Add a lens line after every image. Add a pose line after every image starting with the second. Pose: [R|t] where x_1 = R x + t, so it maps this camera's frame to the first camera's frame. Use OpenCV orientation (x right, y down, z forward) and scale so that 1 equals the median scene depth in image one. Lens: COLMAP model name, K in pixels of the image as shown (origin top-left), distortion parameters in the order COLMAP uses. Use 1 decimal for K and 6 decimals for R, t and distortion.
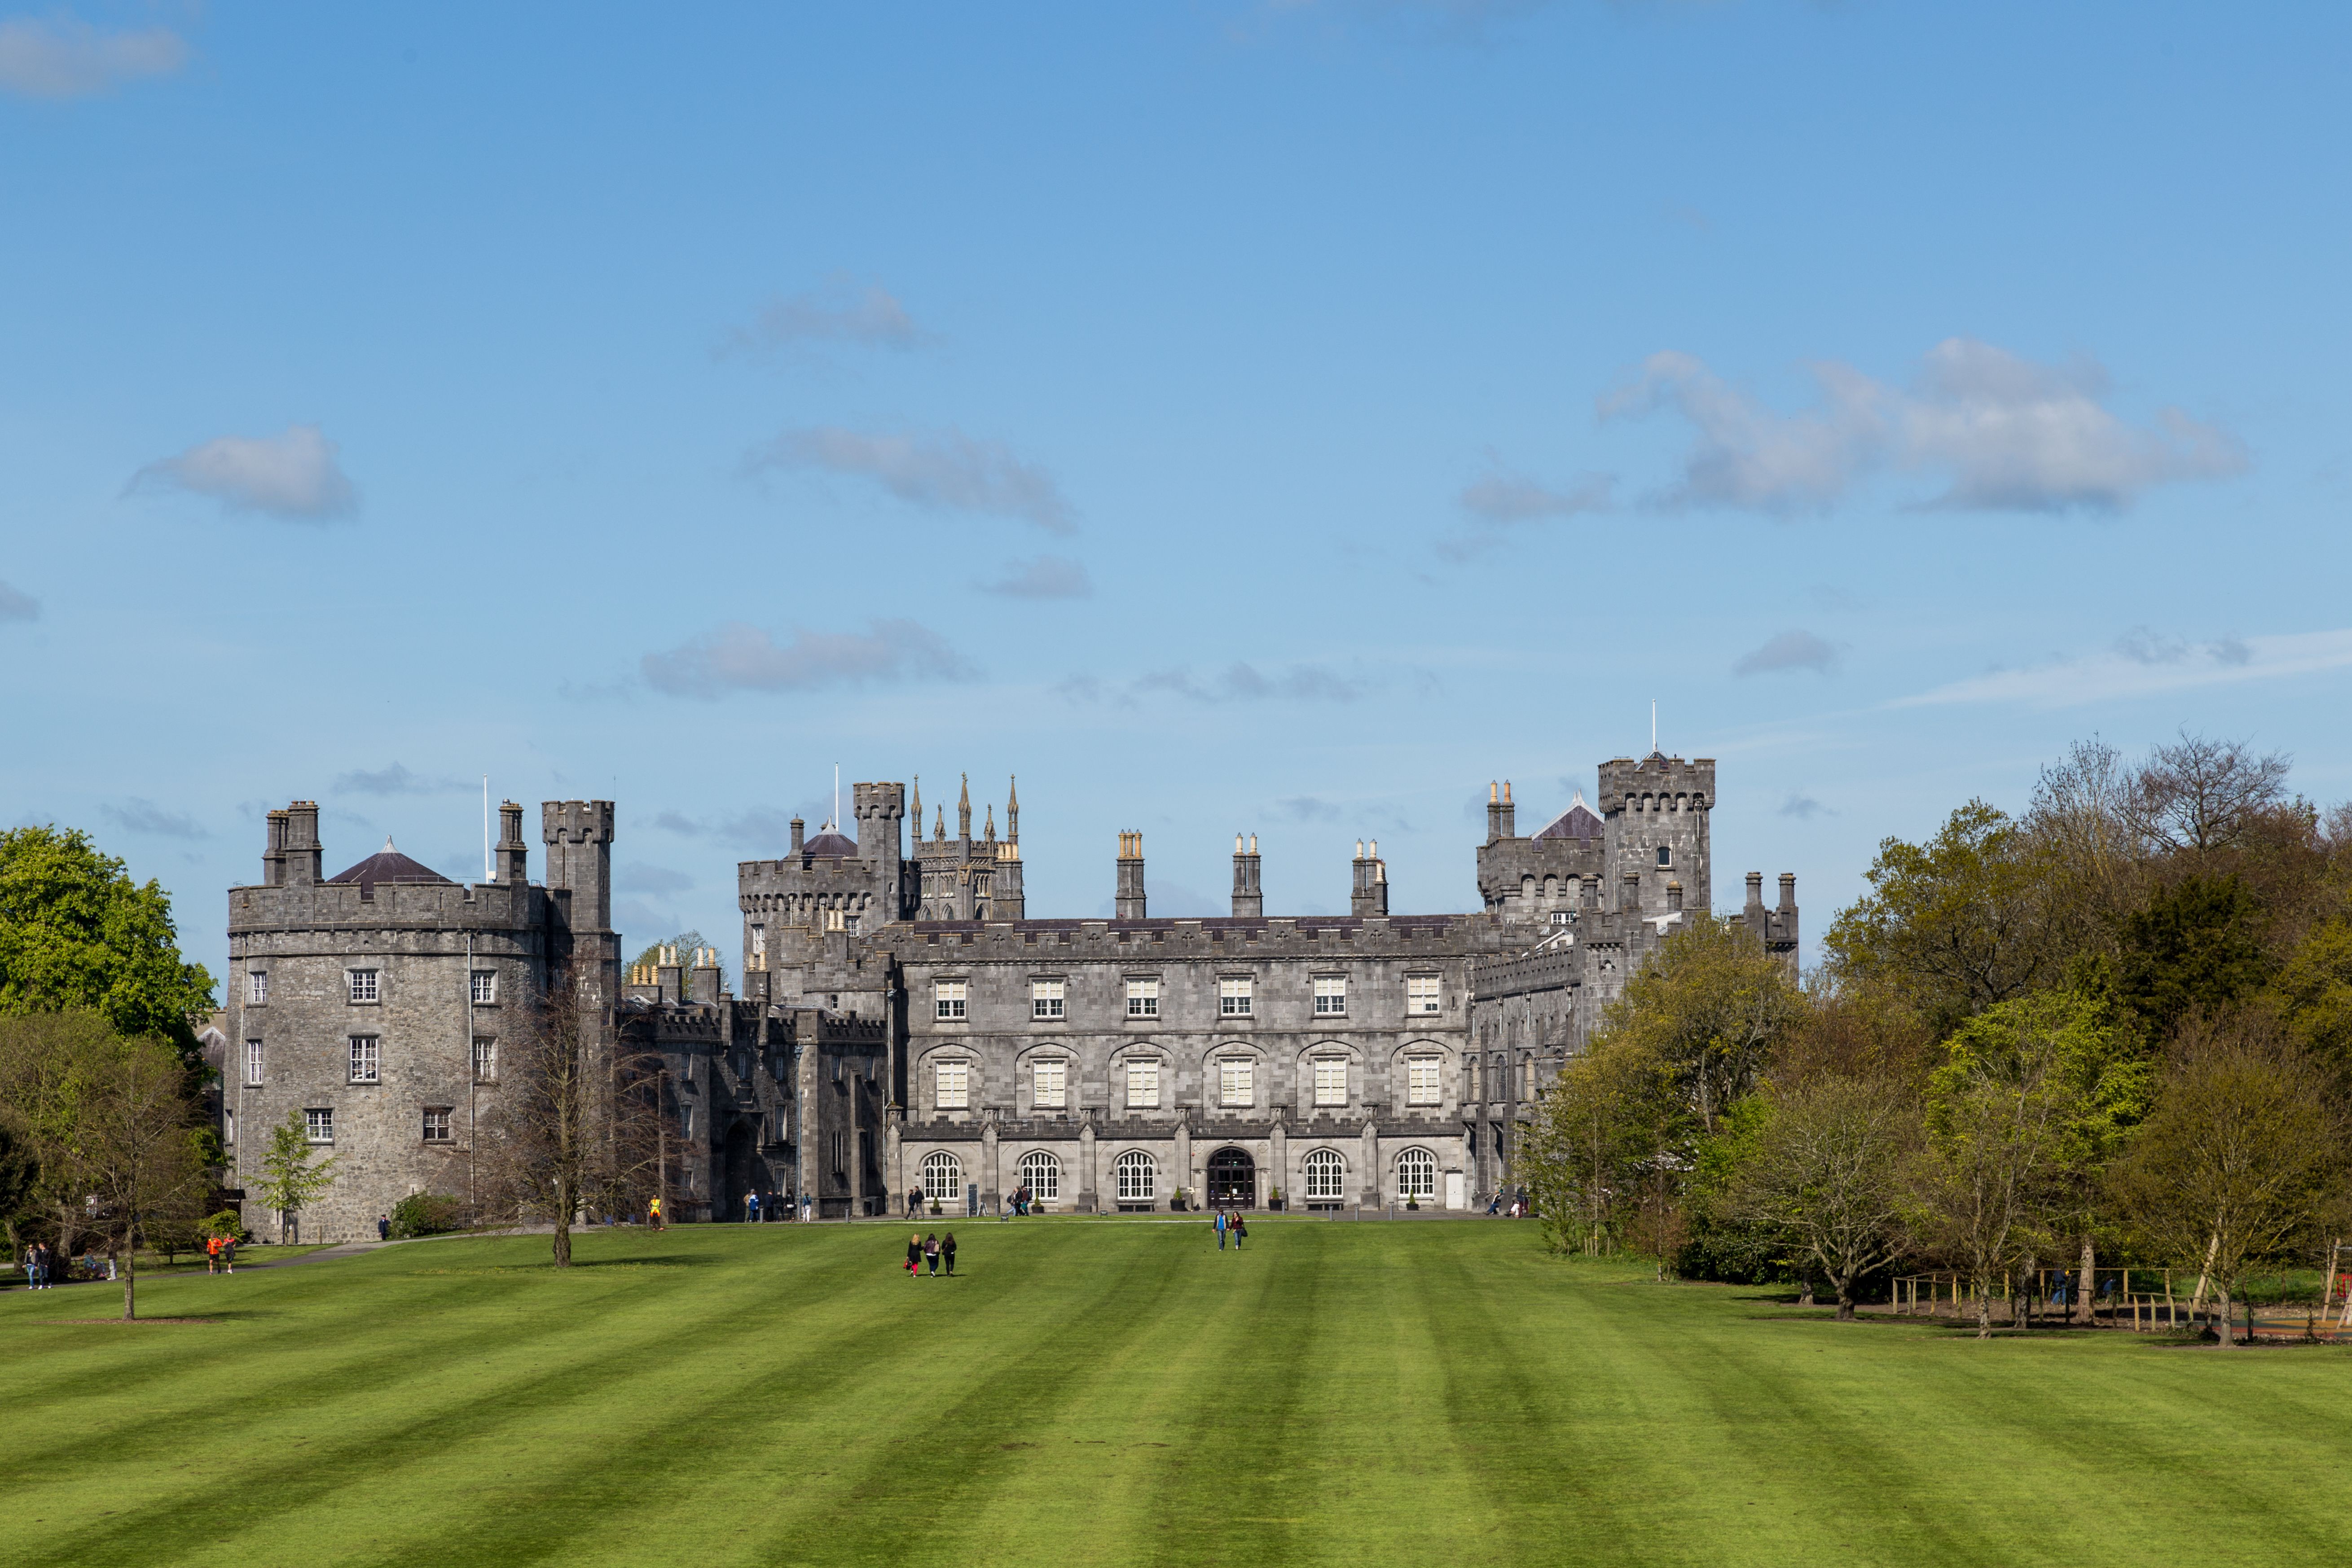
lens RADIAL K [[7126.8, 0, 1239.0], [0, 7126.8, 276.3], [0, 0, 1]] dist [-0.015187, 0.250844]
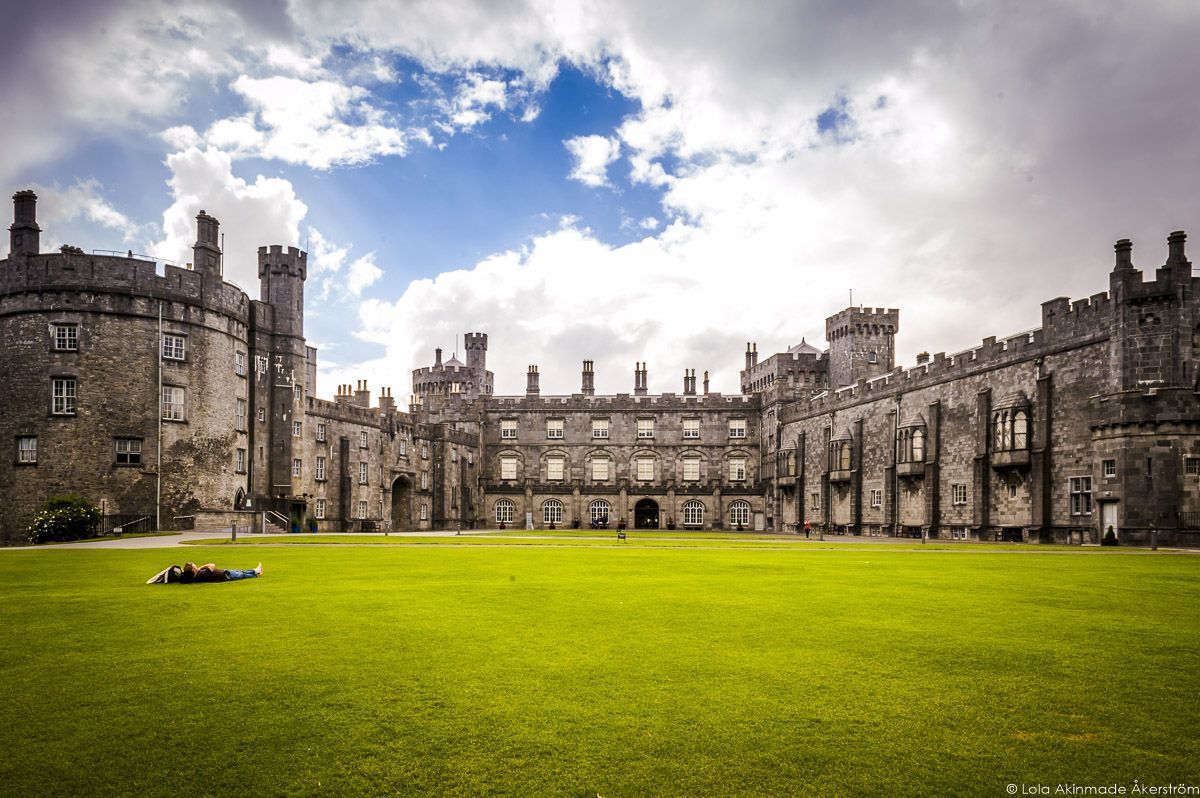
lens RADIAL K [[836.5, 0, 532.6], [0, 836.5, 482.9], [0, 0, 1]] dist [-0.004417, -0.002475]
pose [[0.999311, 0.018922, 0.031916, -0.041502], [-0.021316, 0.996848, 0.076420, 0.099171], [-0.030369, -0.077048, 0.996565, 0.756180]]
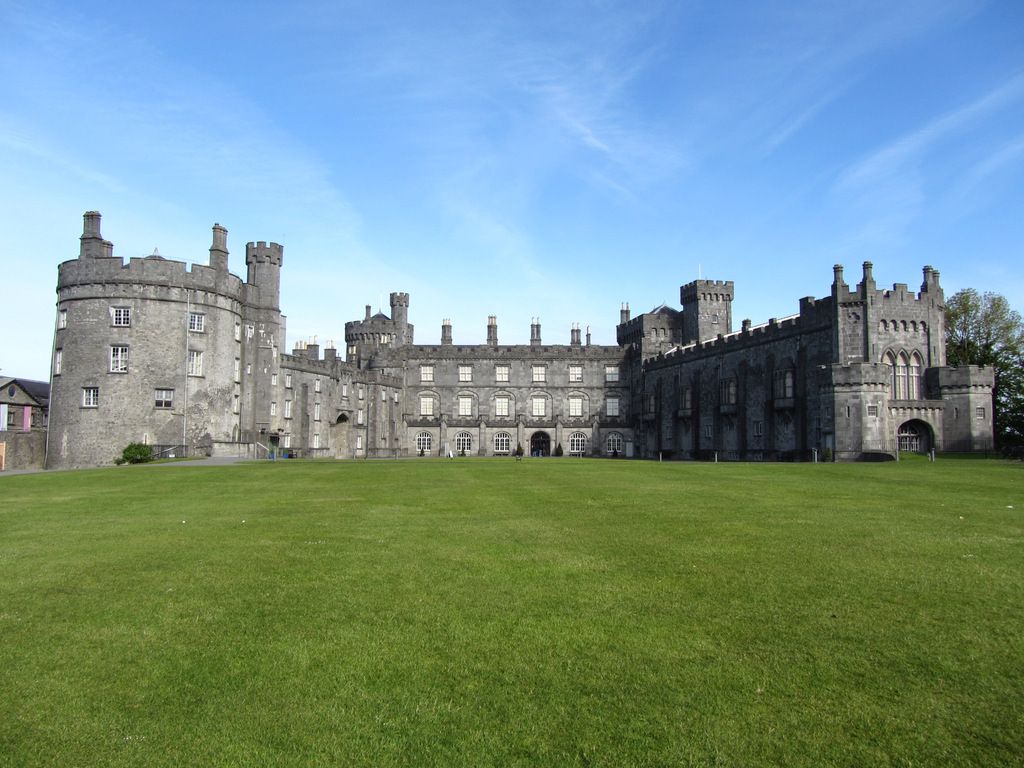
lens RADIAL K [[840.1, 0, 512.3], [0, 840.1, 348.4], [0, 0, 1]] dist [-0.036070, 0.002185]
pose [[0.991767, 0.027573, 0.125053, -0.048665], [-0.027541, 0.999619, -0.001988, 0.093135], [-0.125061, -0.001473, 0.992148, 0.701159]]
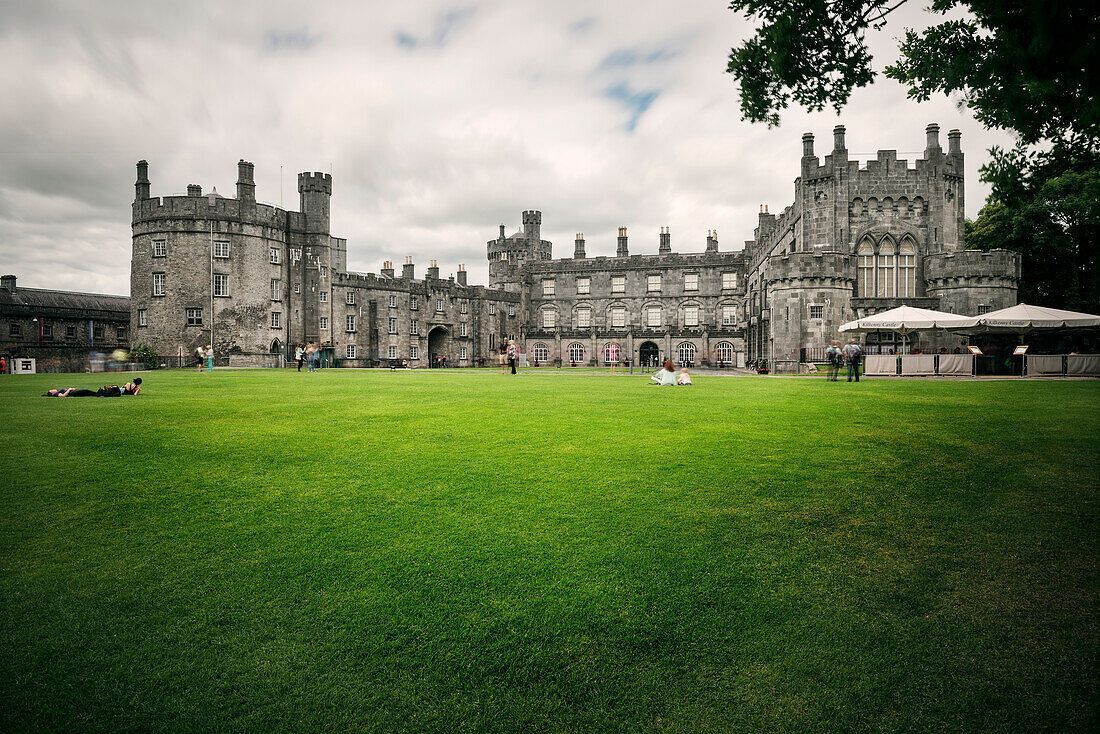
lens RADIAL K [[766.3, 0, 547.5], [0, 766.3, 352.4], [0, 0, 1]] dist [-0.071681, -0.000343]
pose [[0.966278, 0.009808, -0.257313, 0.033176], [0.018737, 0.993947, 0.108251, 0.095664], [0.256817, -0.109422, 0.960246, 0.728706]]
